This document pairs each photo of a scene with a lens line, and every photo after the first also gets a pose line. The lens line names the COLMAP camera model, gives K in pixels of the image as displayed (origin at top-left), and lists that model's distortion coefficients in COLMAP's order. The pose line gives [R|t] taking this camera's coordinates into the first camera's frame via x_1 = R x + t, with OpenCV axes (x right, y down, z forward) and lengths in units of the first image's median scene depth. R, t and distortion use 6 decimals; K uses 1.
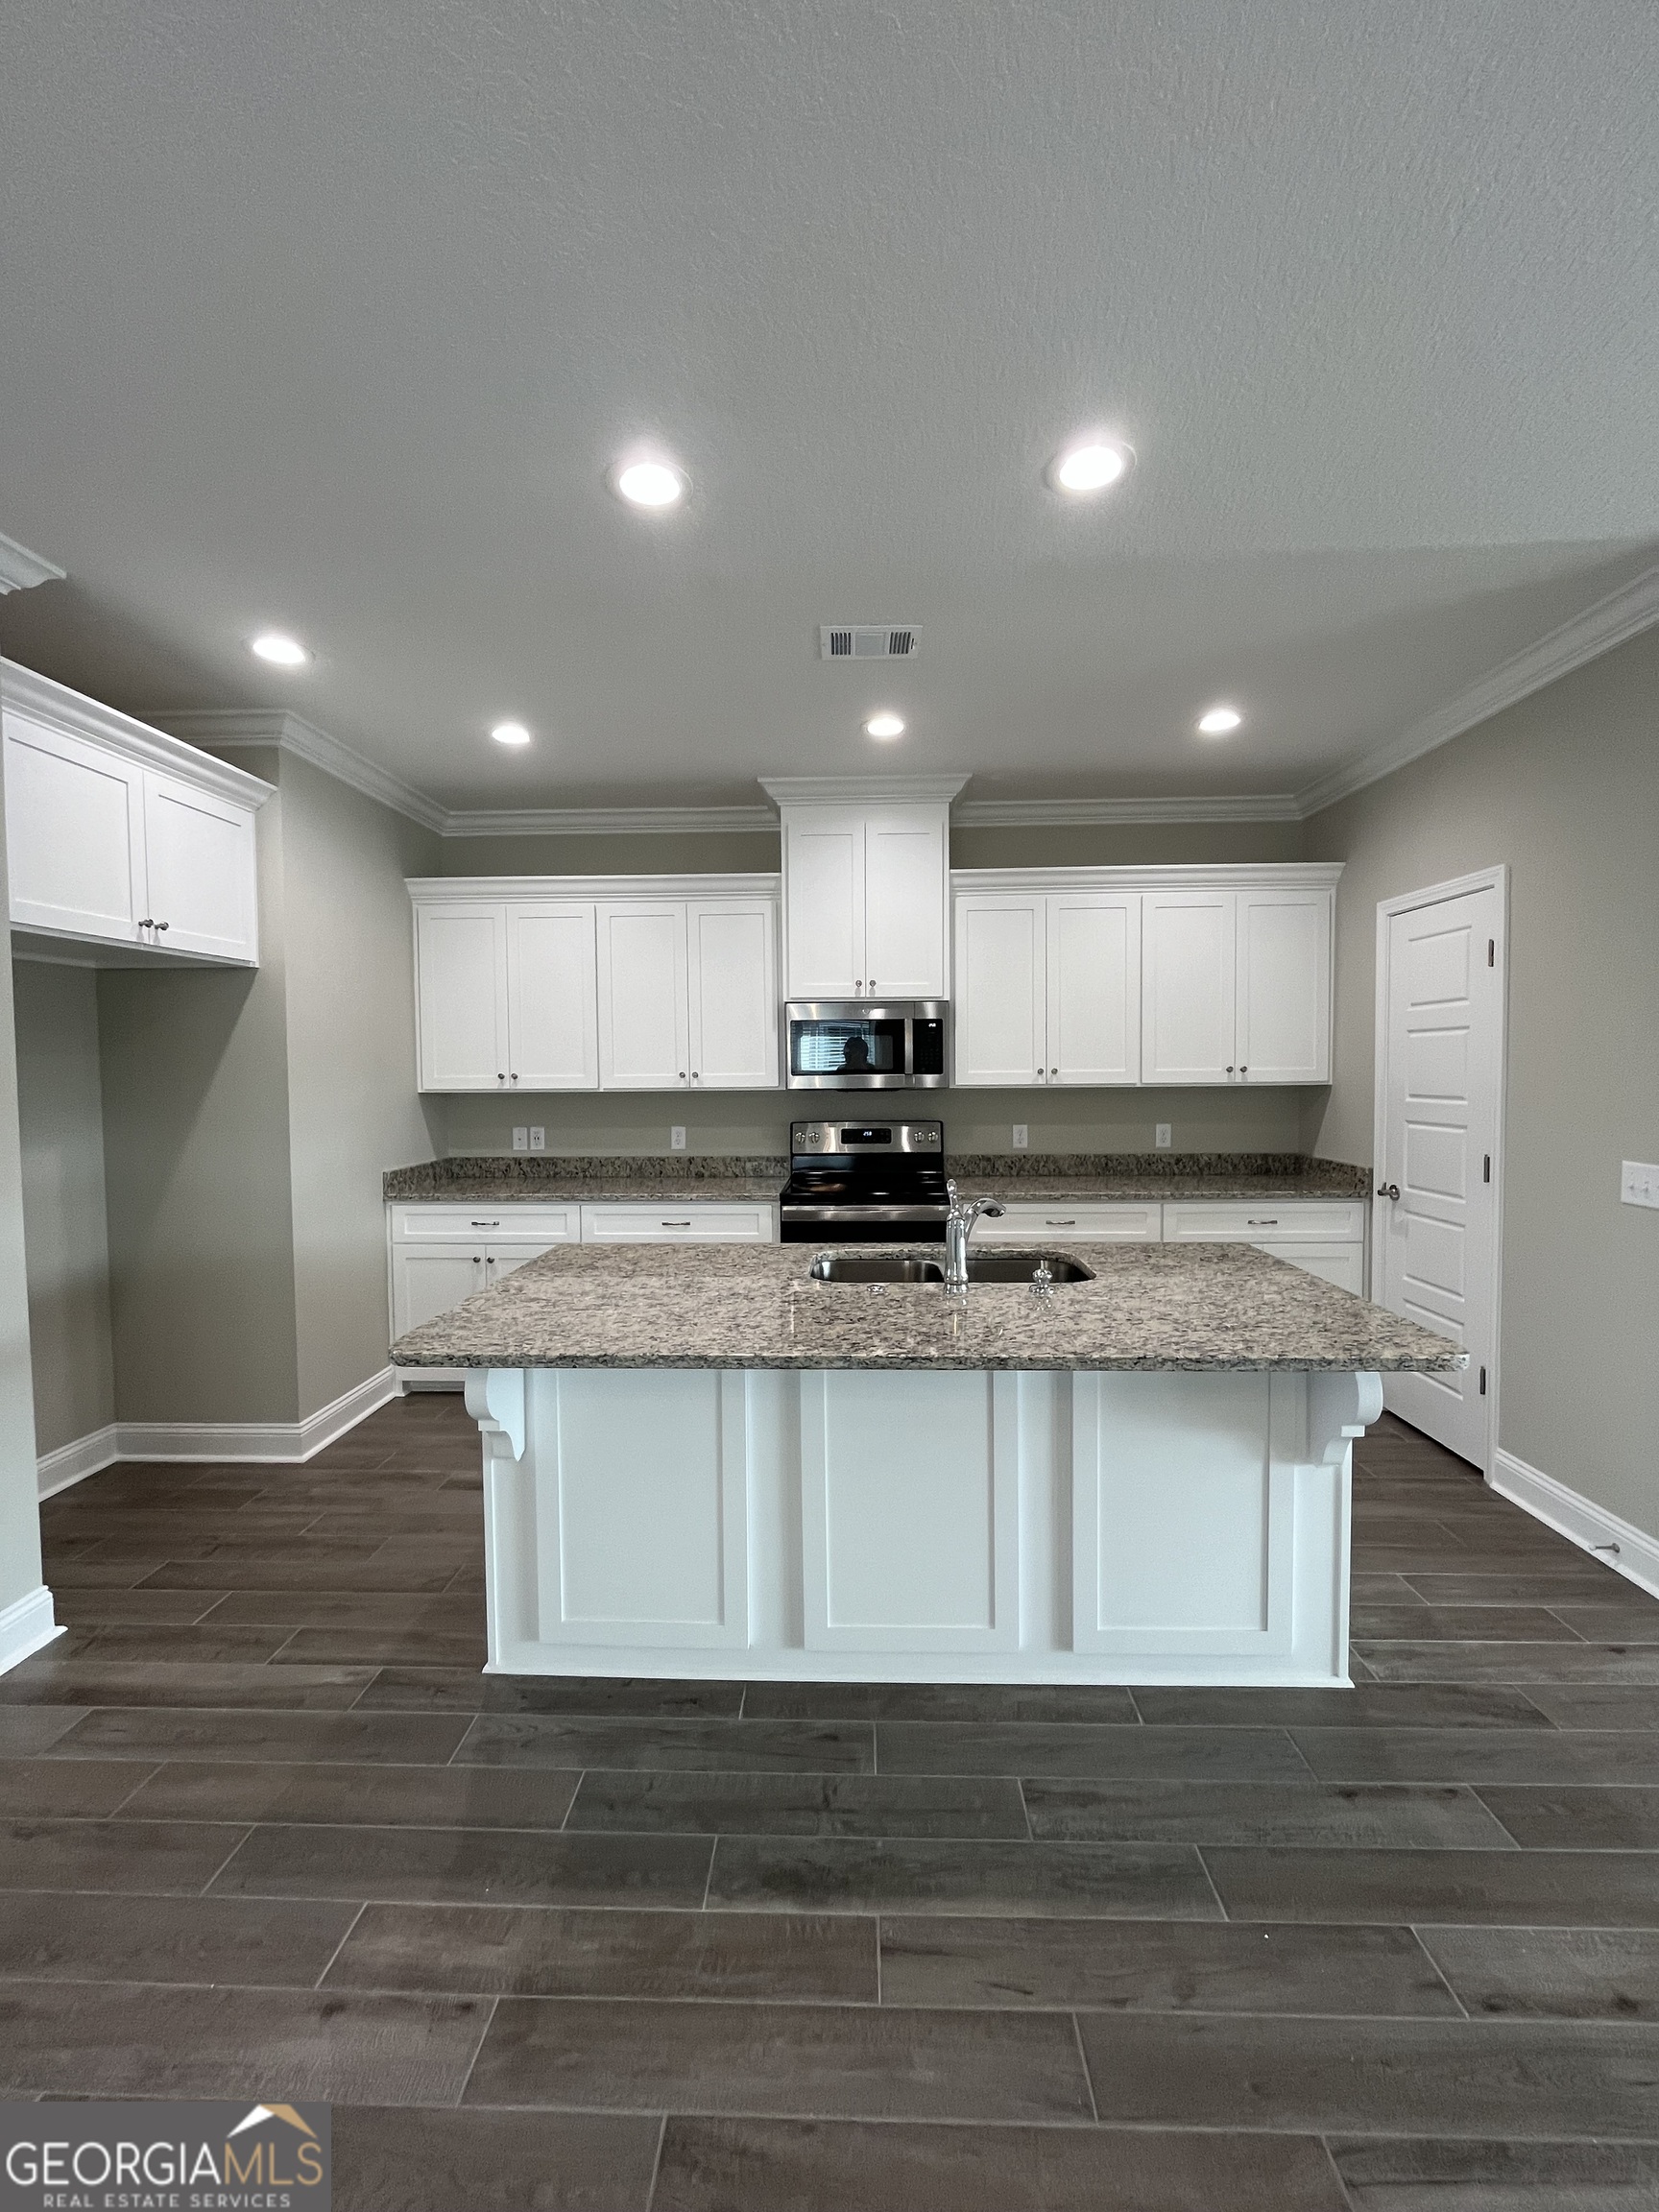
lens RADIAL K [[890.8, 0, 828.3], [0, 890.8, 1098.9], [0, 0, 1]] dist [-0.002217, -0.000246]
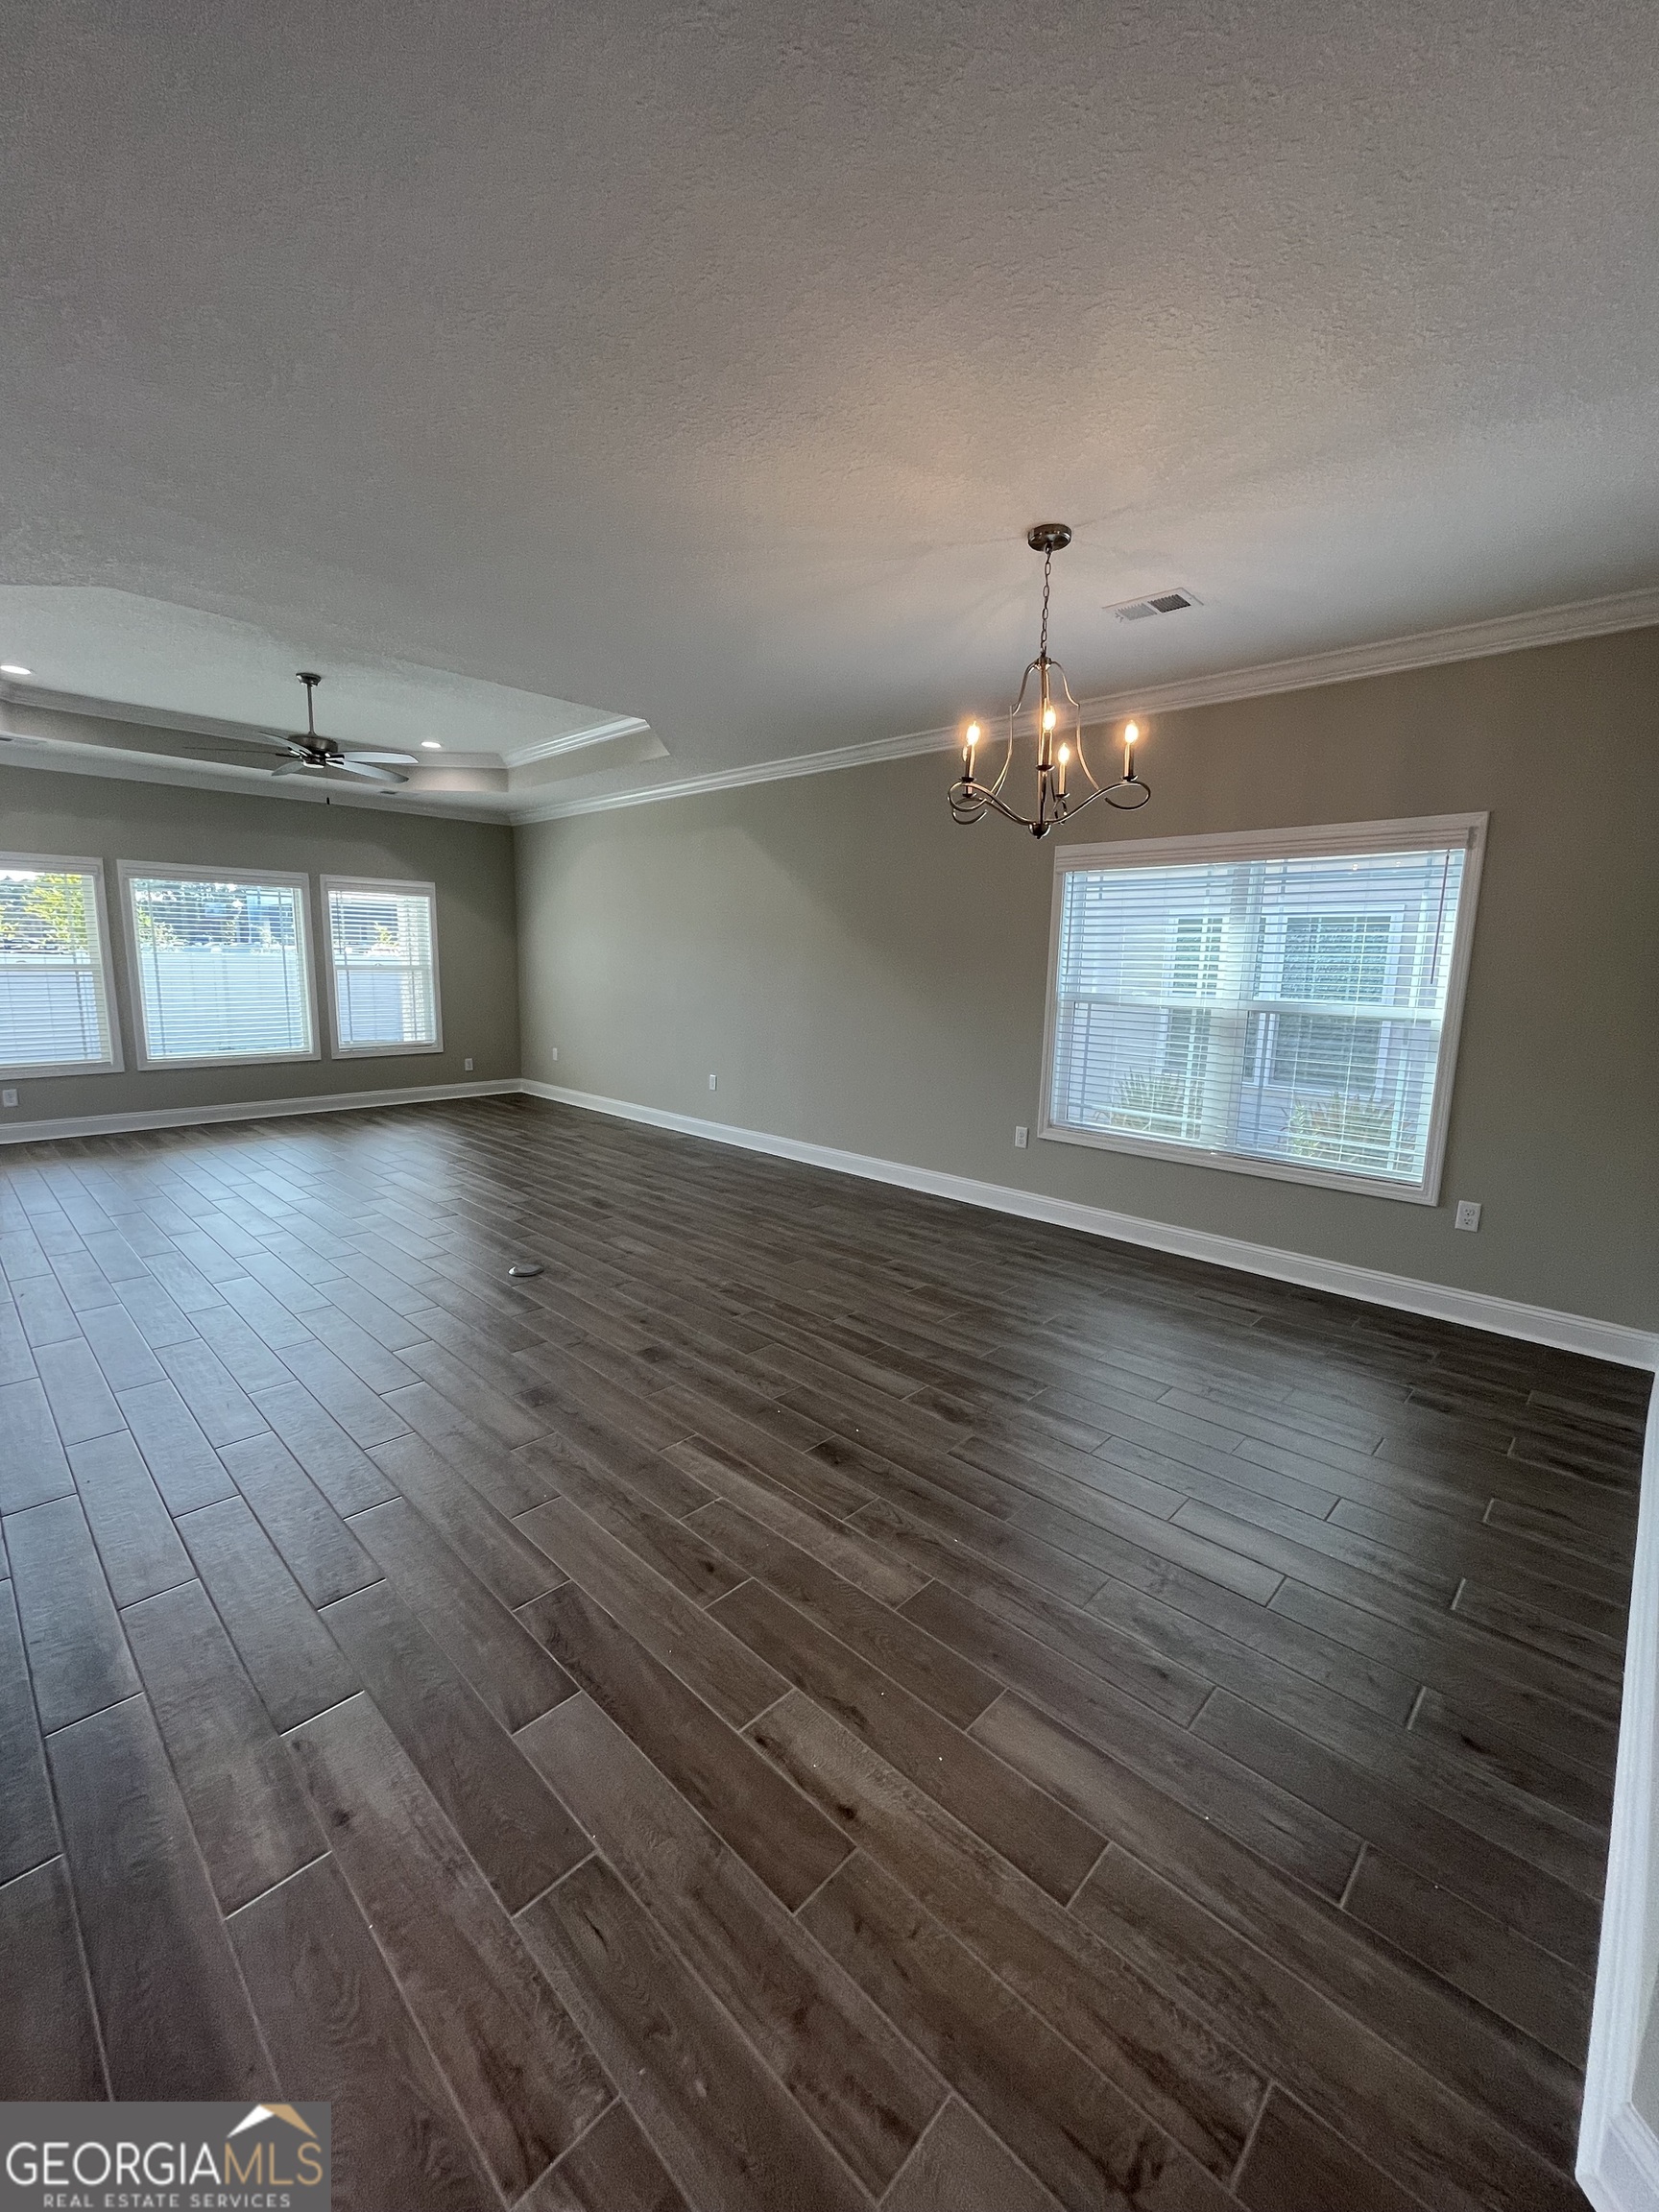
lens RADIAL K [[890.8, 0, 828.3], [0, 890.8, 1098.9], [0, 0, 1]] dist [-0.002217, -0.000246]
pose [[-0.741899, -0.111915, 0.661106, -0.545973], [0.012165, 0.983563, 0.180153, -0.005513], [-0.670402, 0.141698, -0.728343, 0.426460]]
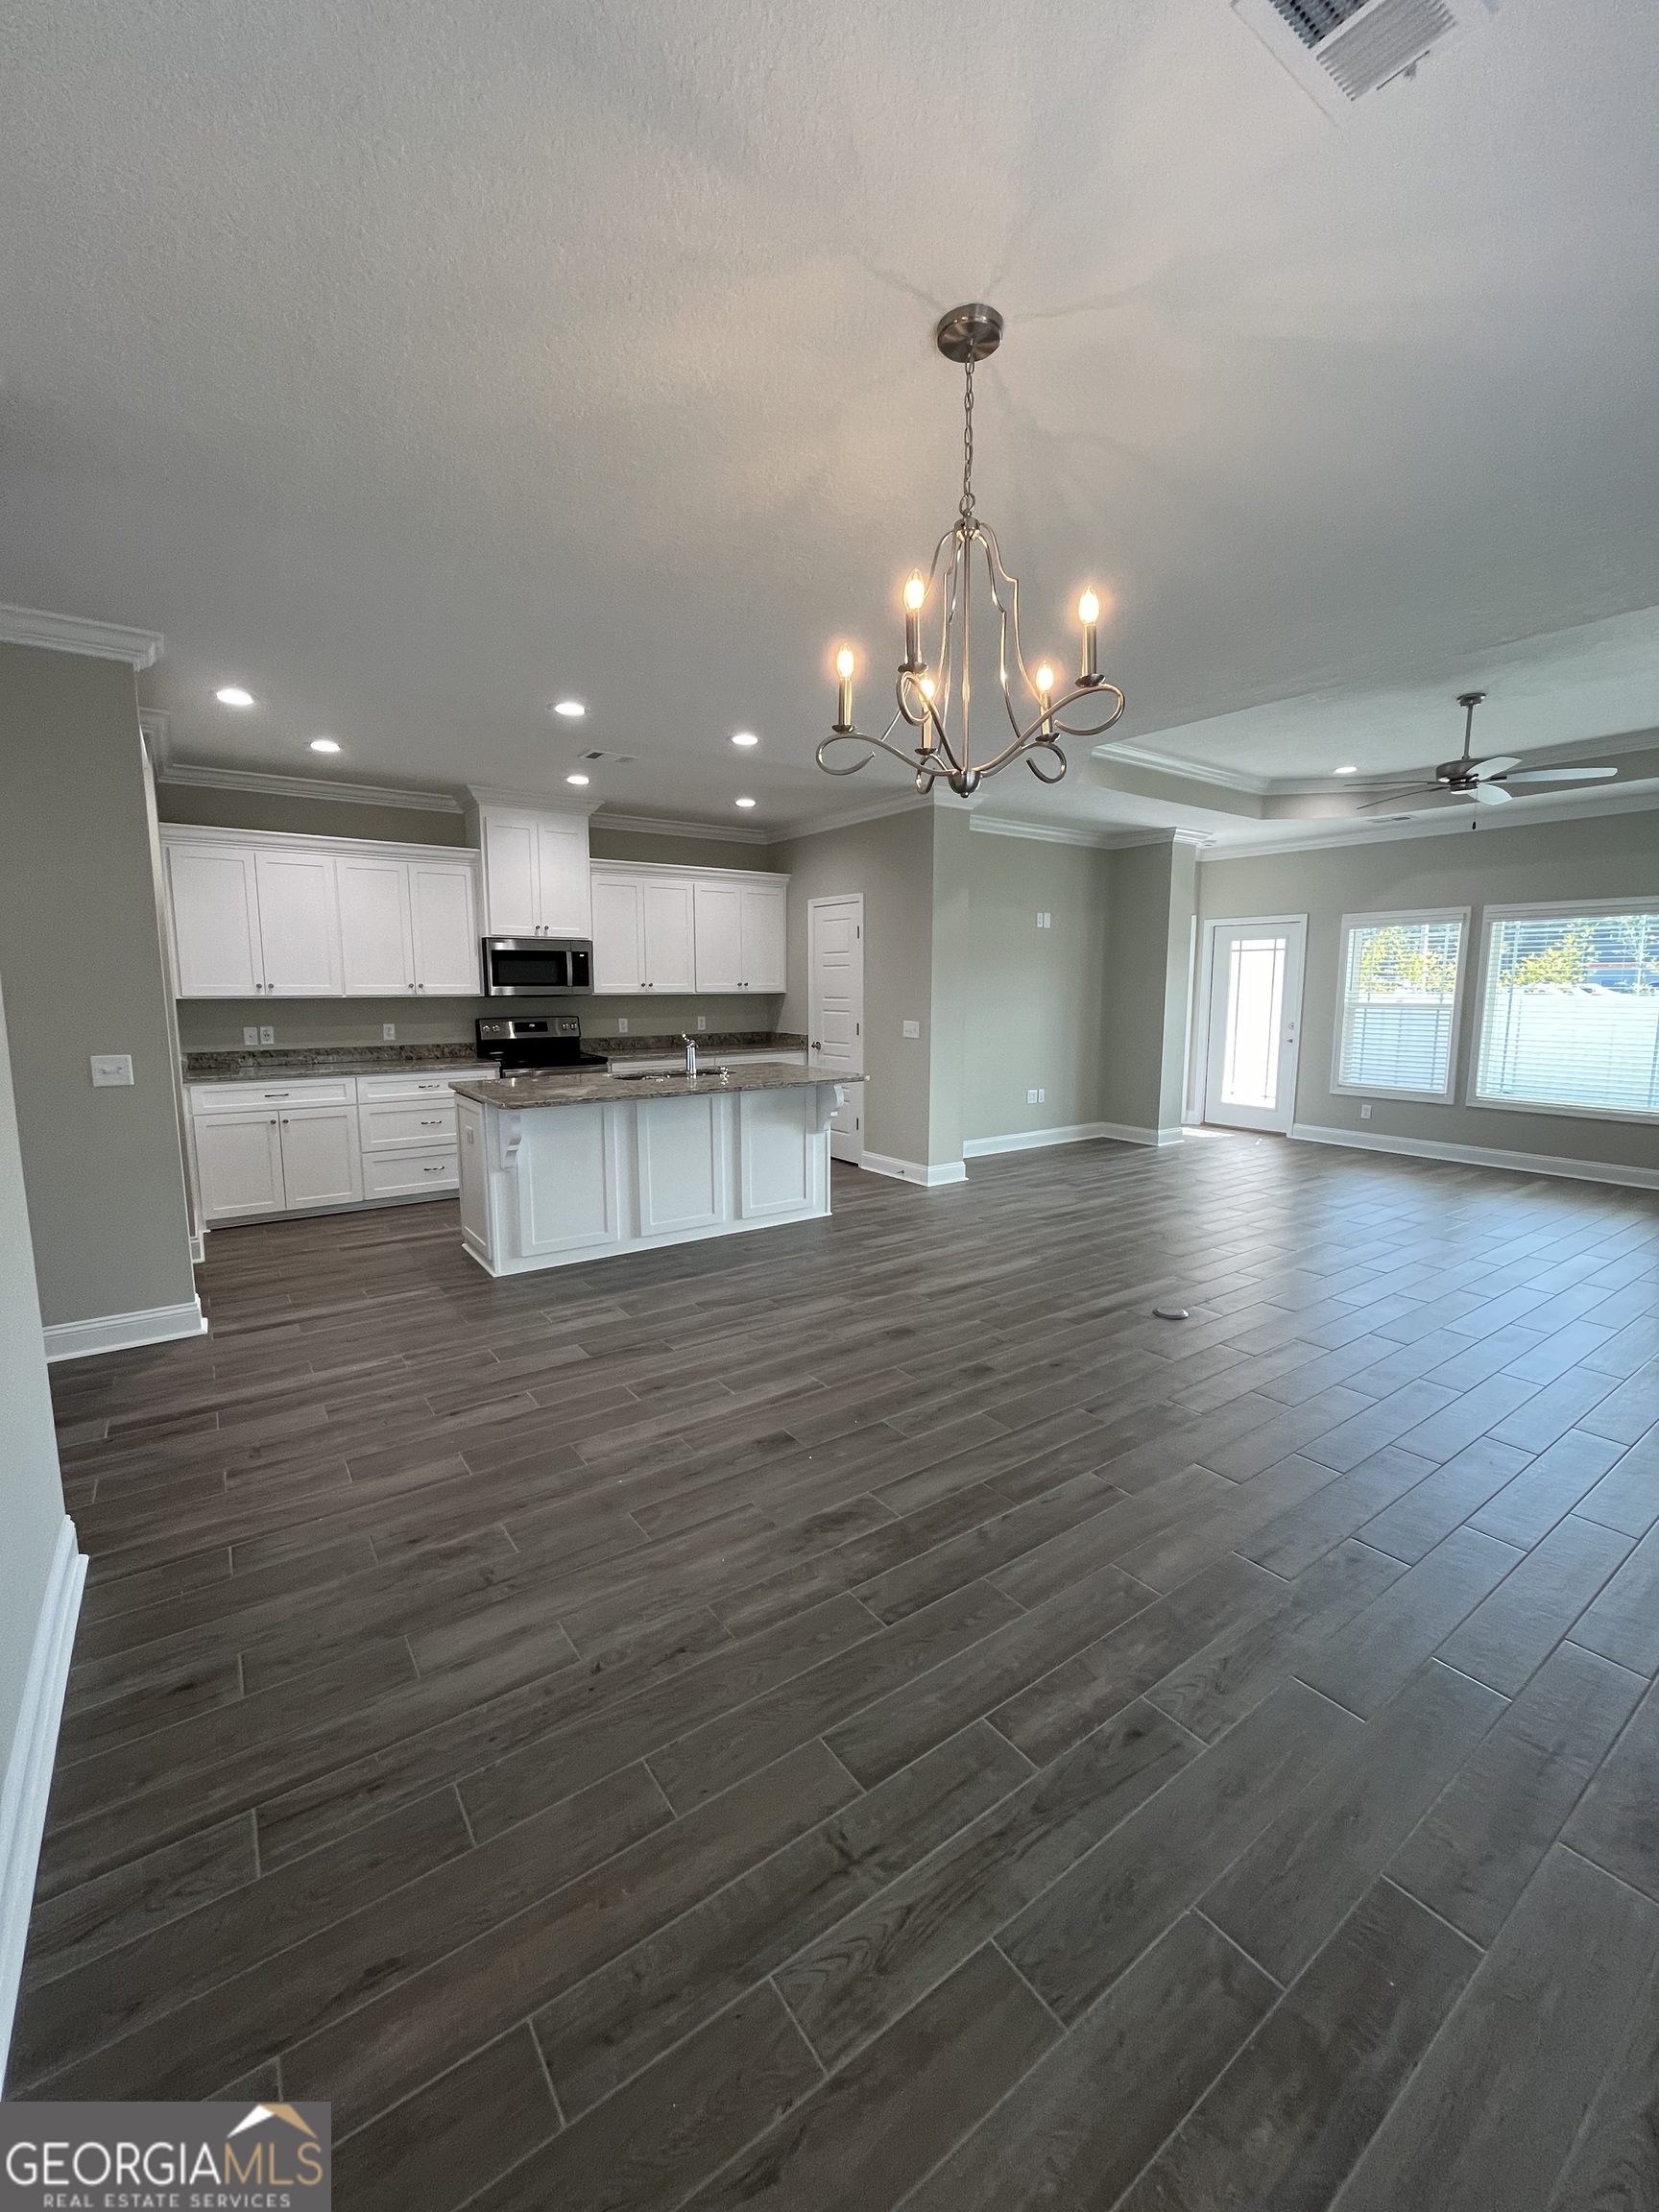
lens RADIAL K [[890.8, 0, 828.3], [0, 890.8, 1098.9], [0, 0, 1]] dist [-0.002217, -0.000246]
pose [[0.791677, -0.070353, 0.606876, -0.523499], [0.015488, 0.995339, 0.095181, 0.028972], [-0.610744, -0.065954, 0.789077, -0.557260]]
